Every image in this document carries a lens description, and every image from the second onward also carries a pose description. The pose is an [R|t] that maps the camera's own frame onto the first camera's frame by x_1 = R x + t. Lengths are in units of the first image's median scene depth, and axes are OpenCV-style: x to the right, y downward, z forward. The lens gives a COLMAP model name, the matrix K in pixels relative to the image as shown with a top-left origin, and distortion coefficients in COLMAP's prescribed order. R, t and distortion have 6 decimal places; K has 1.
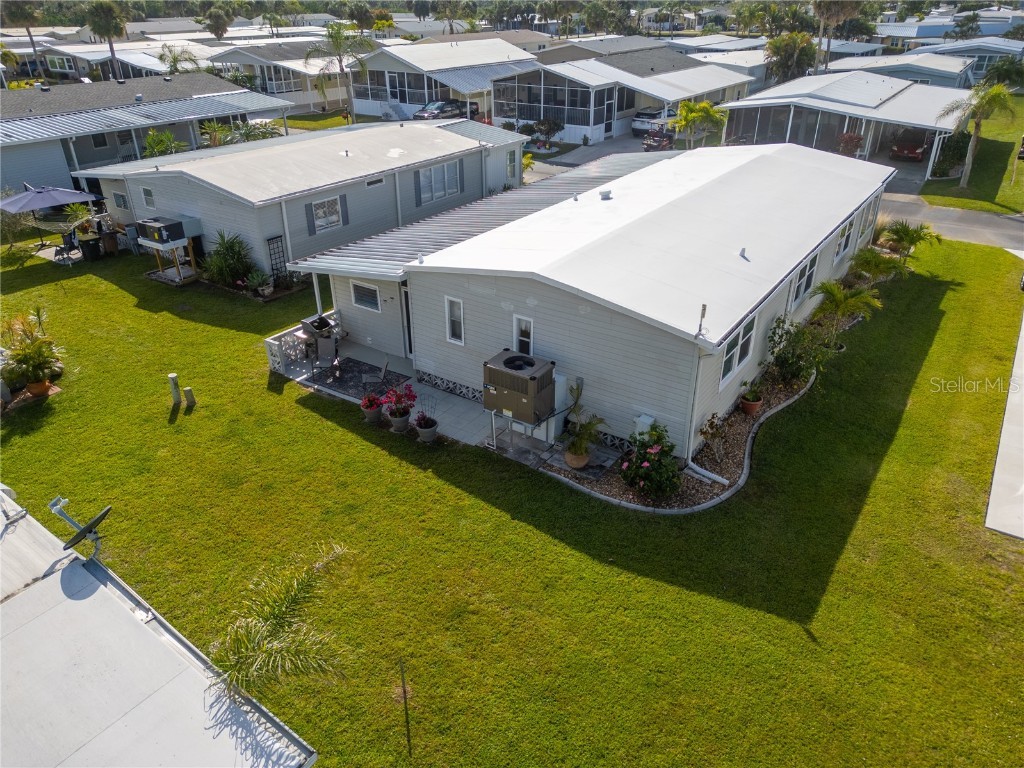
lens RADIAL K [[723.7, 0, 515.9], [0, 723.7, 380.8], [0, 0, 1]] dist [0.072480, -0.064151]
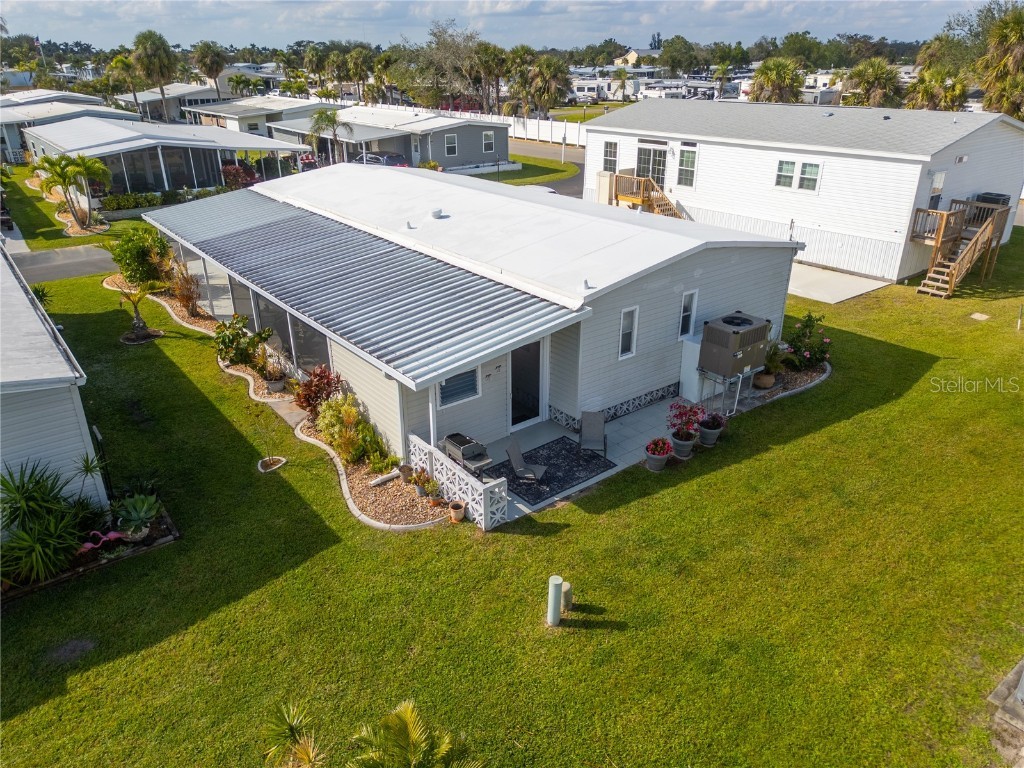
lens RADIAL K [[723.7, 0, 515.9], [0, 723.7, 380.8], [0, 0, 1]] dist [0.072480, -0.064151]
pose [[0.306219, -0.383476, 0.871307, -0.945573], [0.448563, 0.865422, 0.223240, -0.297351], [-0.839655, 0.322476, 0.437022, 0.730492]]
